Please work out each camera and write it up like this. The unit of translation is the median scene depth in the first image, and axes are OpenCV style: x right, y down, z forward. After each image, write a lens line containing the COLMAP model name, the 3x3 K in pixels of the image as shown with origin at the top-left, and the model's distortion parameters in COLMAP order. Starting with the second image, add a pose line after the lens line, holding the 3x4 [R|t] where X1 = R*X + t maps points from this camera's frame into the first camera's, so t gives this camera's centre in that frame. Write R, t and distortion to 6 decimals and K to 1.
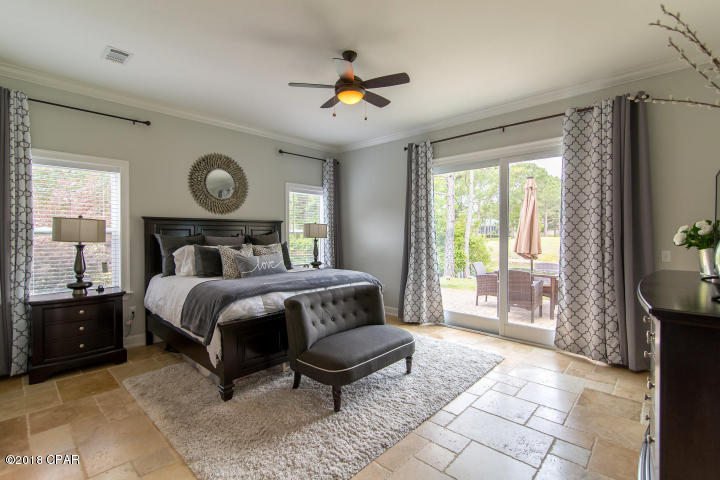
lens RADIAL K [[328.7, 0, 357.4], [0, 328.7, 237.8], [0, 0, 1]] dist [-0.000006, 0.000154]
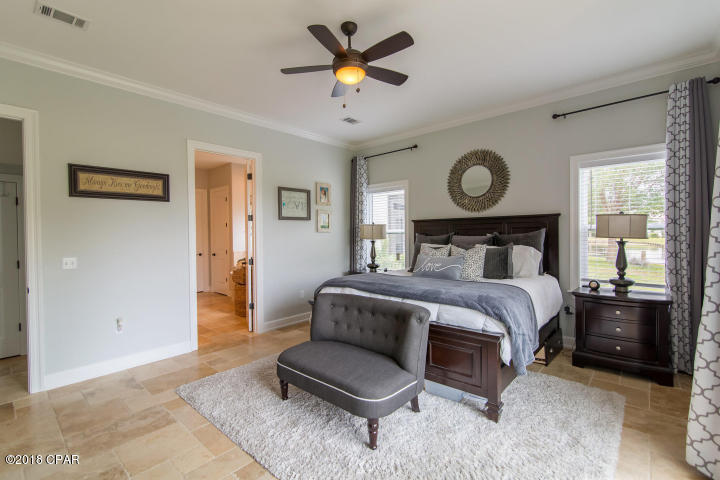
lens RADIAL K [[331.0, 0, 356.8], [0, 331.0, 233.8], [0, 0, 1]] dist [0.049188, 0.000078]
pose [[0.023494, 0.003360, -0.999718, 0.611602], [-0.000979, 0.999994, 0.003338, -0.013571], [0.999723, 0.000900, 0.023497, 0.702489]]
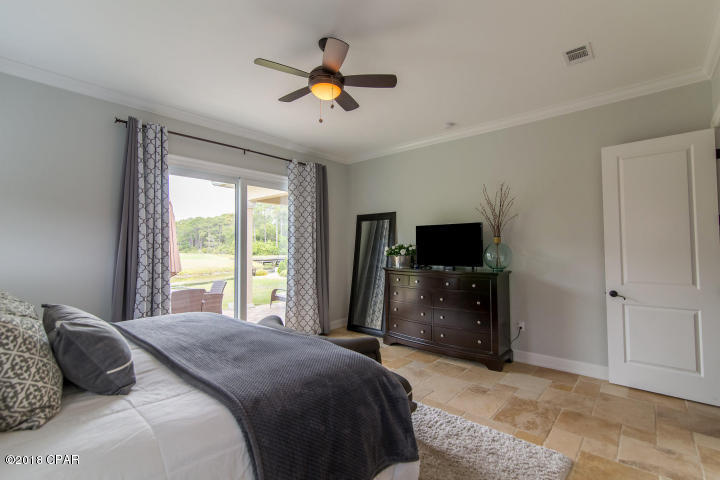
lens RADIAL K [[328.7, 0, 357.4], [0, 328.7, 237.8], [0, 0, 1]] dist [-0.000006, 0.000154]
pose [[-0.021328, 0.038147, 0.999044, -0.609503], [0.021486, 0.999058, -0.037689, -0.006400], [-0.999542, 0.020662, -0.022128, 0.662381]]
